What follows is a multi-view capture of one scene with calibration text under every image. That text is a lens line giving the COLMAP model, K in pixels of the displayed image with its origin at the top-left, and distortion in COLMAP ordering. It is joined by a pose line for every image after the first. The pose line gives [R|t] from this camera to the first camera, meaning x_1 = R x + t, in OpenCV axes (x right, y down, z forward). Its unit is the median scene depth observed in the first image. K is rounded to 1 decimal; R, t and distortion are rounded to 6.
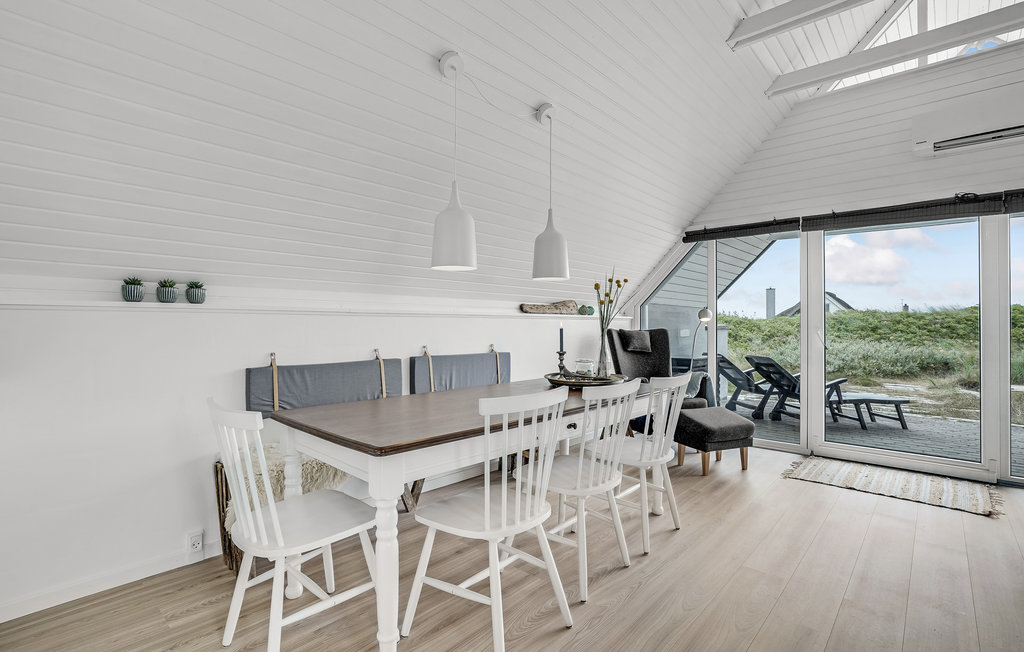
lens RADIAL K [[474.5, 0, 535.7], [0, 474.5, 322.4], [0, 0, 1]] dist [-0.002937, 0.000124]
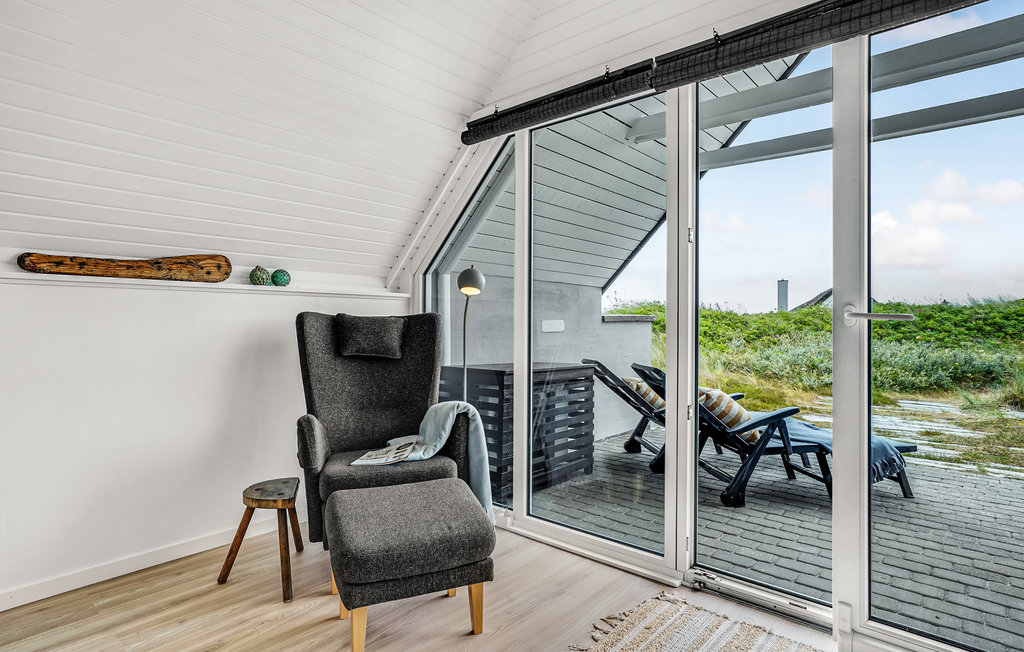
lens RADIAL K [[541.4, 0, 512.0], [0, 541.4, 326.0], [0, 0, 1]] dist [0.000336, 0.000609]
pose [[0.999940, 0.000791, -0.010882, 0.151535], [-0.000687, 0.999954, 0.009572, 0.009048], [0.010889, -0.009564, 0.999895, 0.170515]]
